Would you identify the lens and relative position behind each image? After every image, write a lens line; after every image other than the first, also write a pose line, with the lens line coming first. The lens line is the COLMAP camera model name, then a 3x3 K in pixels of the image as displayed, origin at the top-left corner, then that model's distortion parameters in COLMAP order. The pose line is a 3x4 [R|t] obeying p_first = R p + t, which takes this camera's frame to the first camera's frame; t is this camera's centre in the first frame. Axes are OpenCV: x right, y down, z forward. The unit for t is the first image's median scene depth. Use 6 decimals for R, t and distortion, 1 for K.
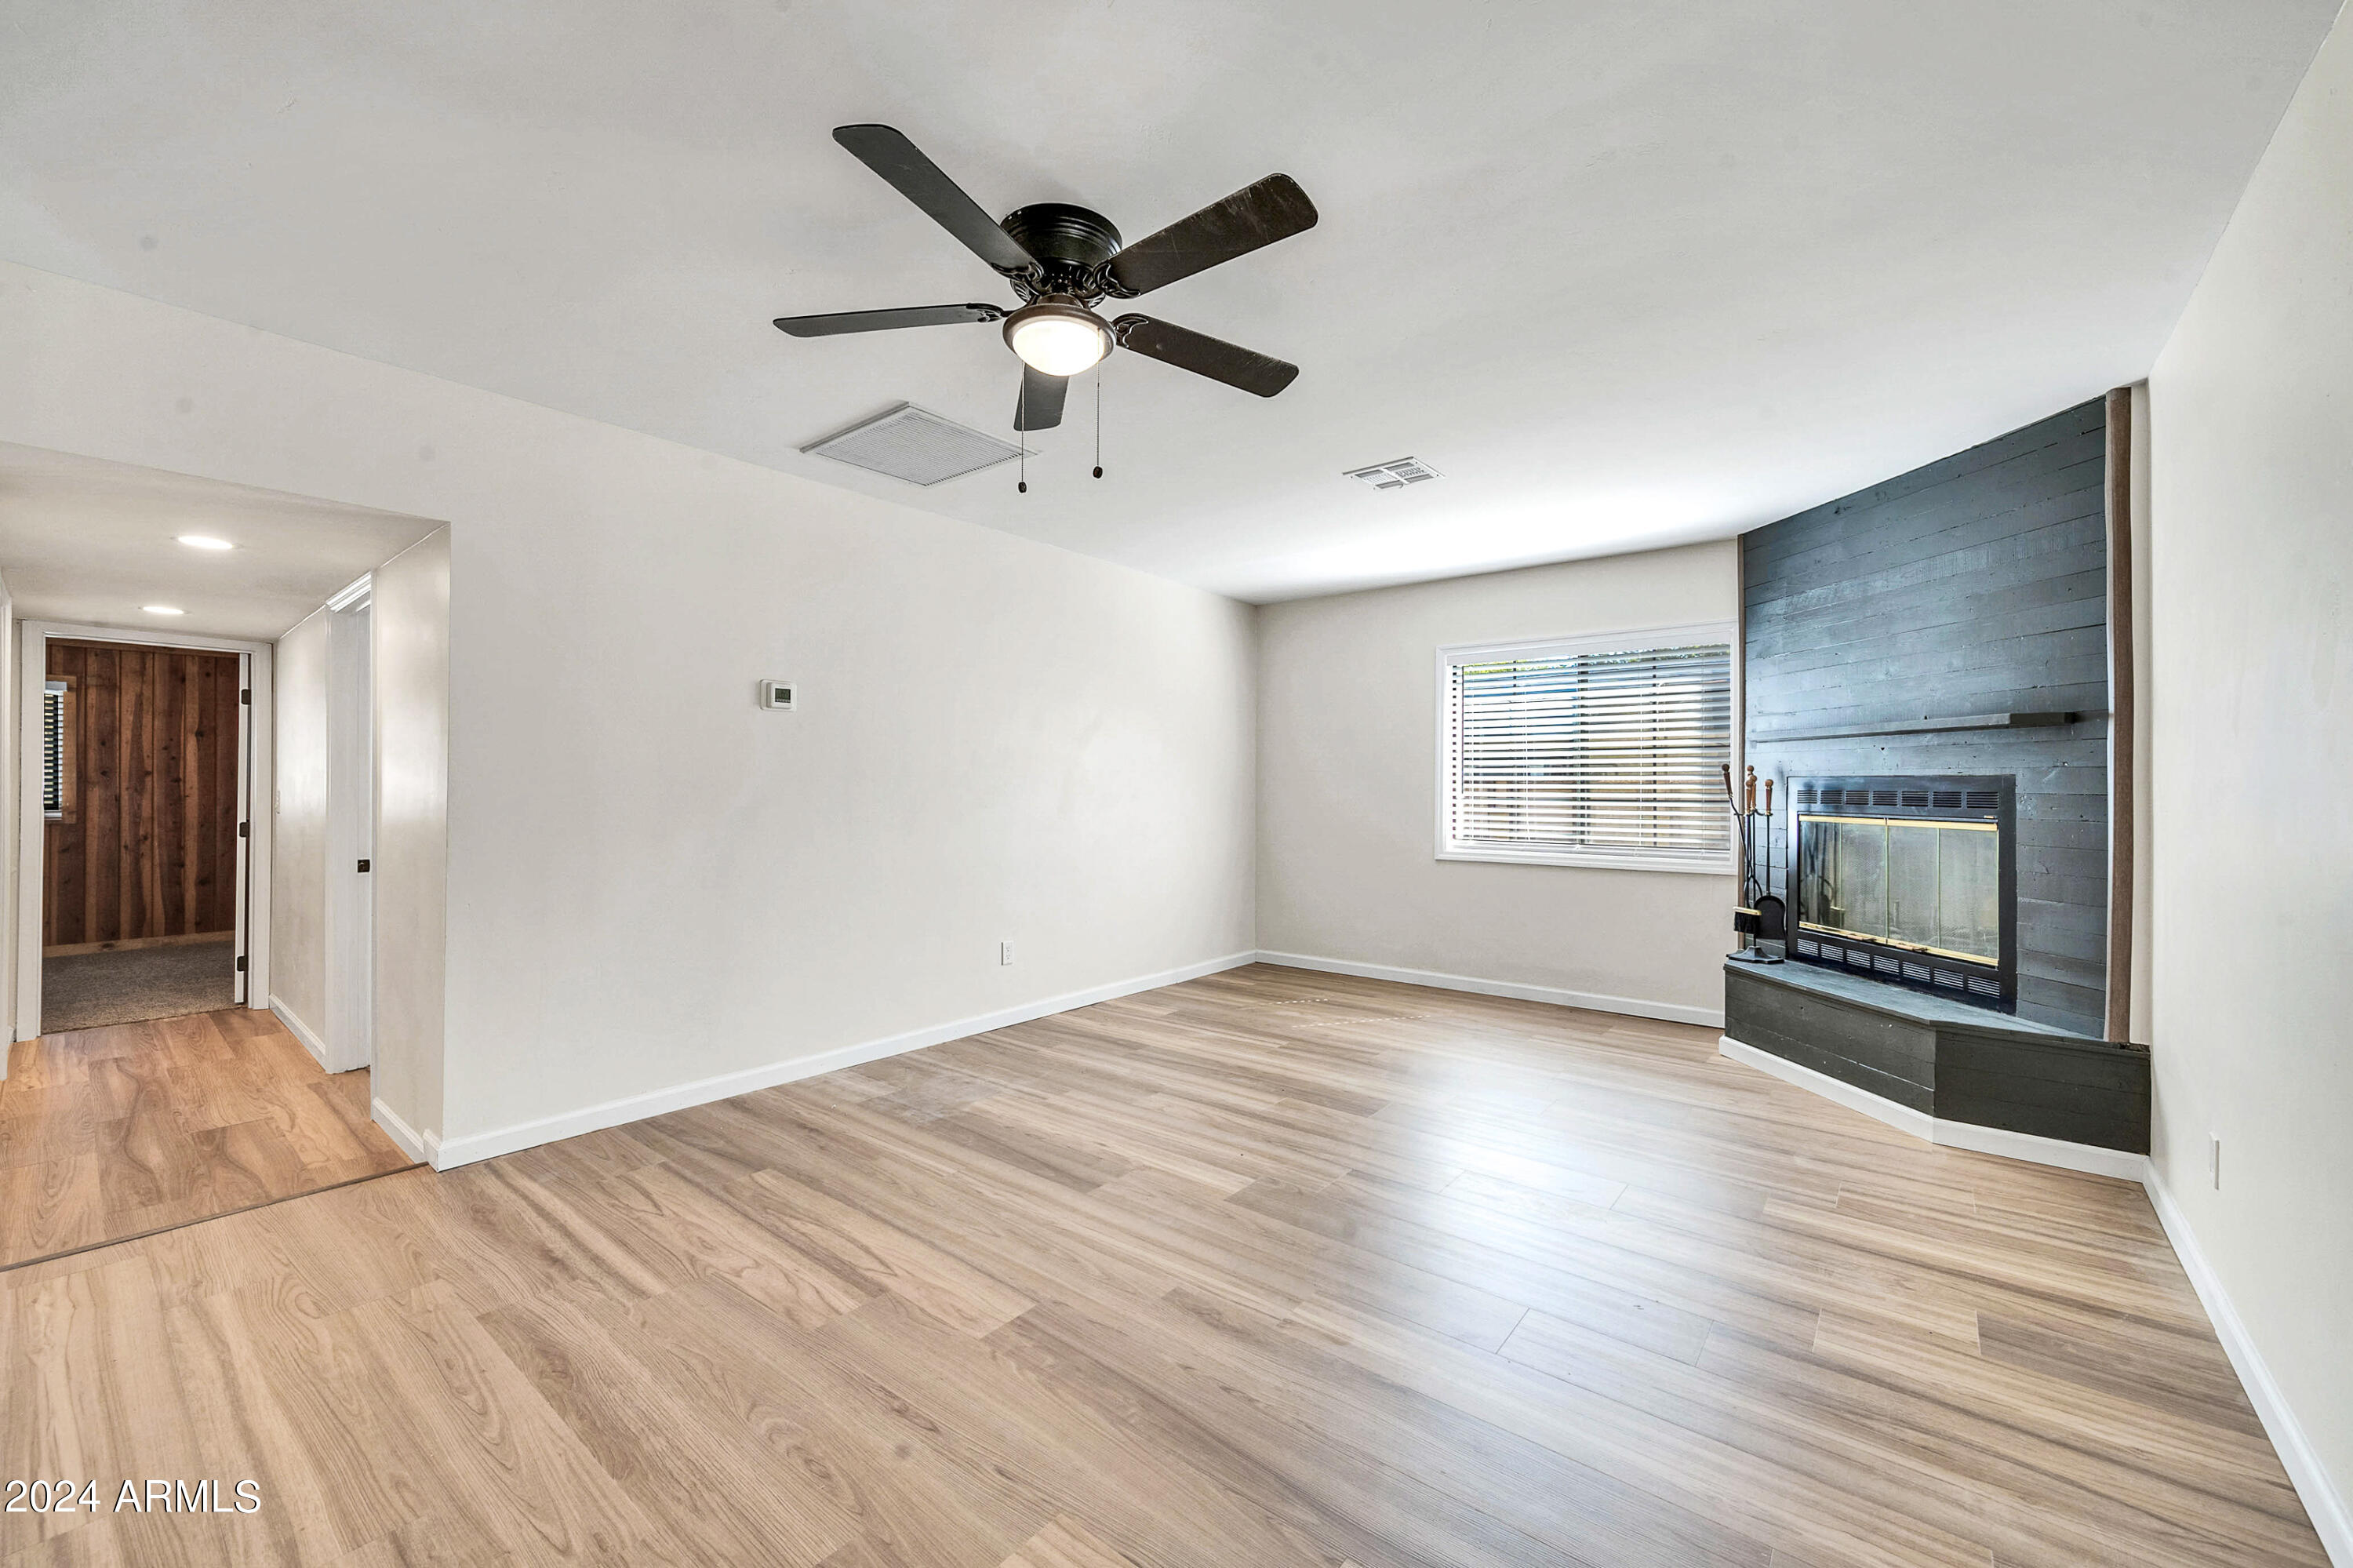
lens RADIAL K [[944.0, 0, 1178.0], [0, 944.0, 781.8], [0, 0, 1]] dist [-0.000717, -0.000035]
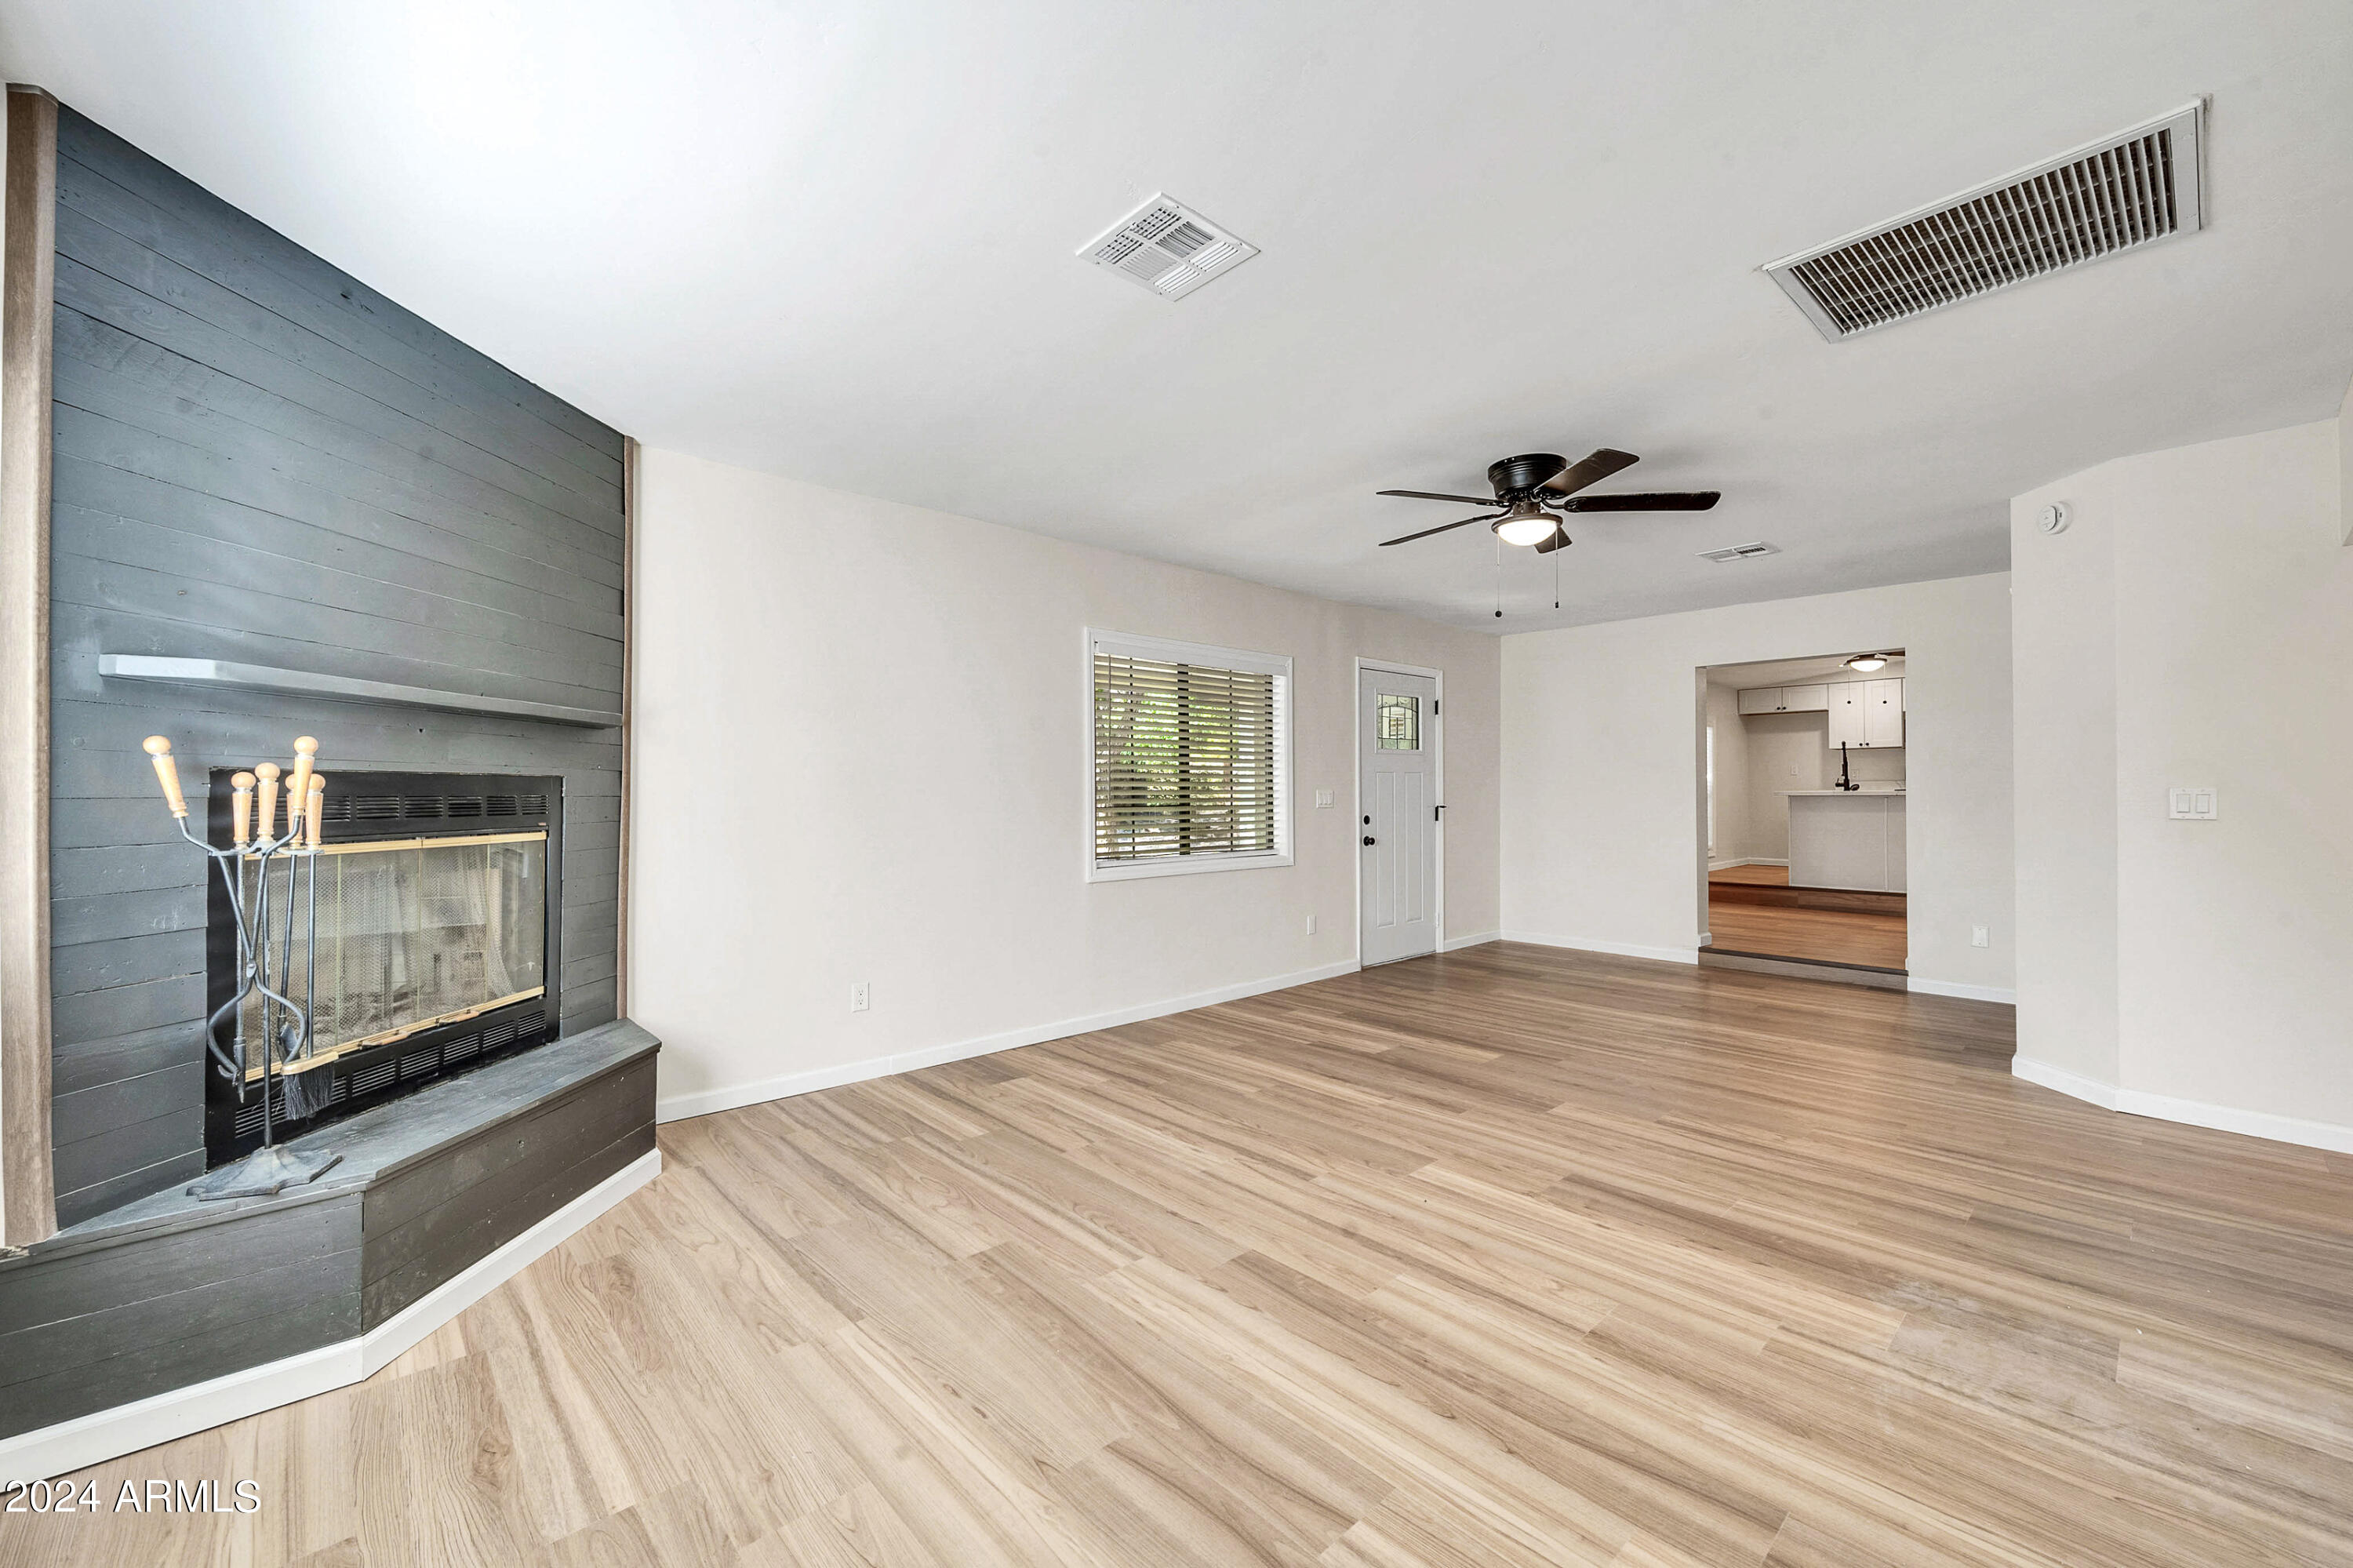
lens RADIAL K [[944.0, 0, 1172.8], [0, 944.0, 784.4], [0, 0, 1]] dist [-0.000717, -0.000035]
pose [[-0.988367, -0.002315, 0.152067, 0.177851], [-0.003643, 0.999958, -0.008454, 0.007182], [-0.152041, -0.008910, -0.988334, 2.019282]]
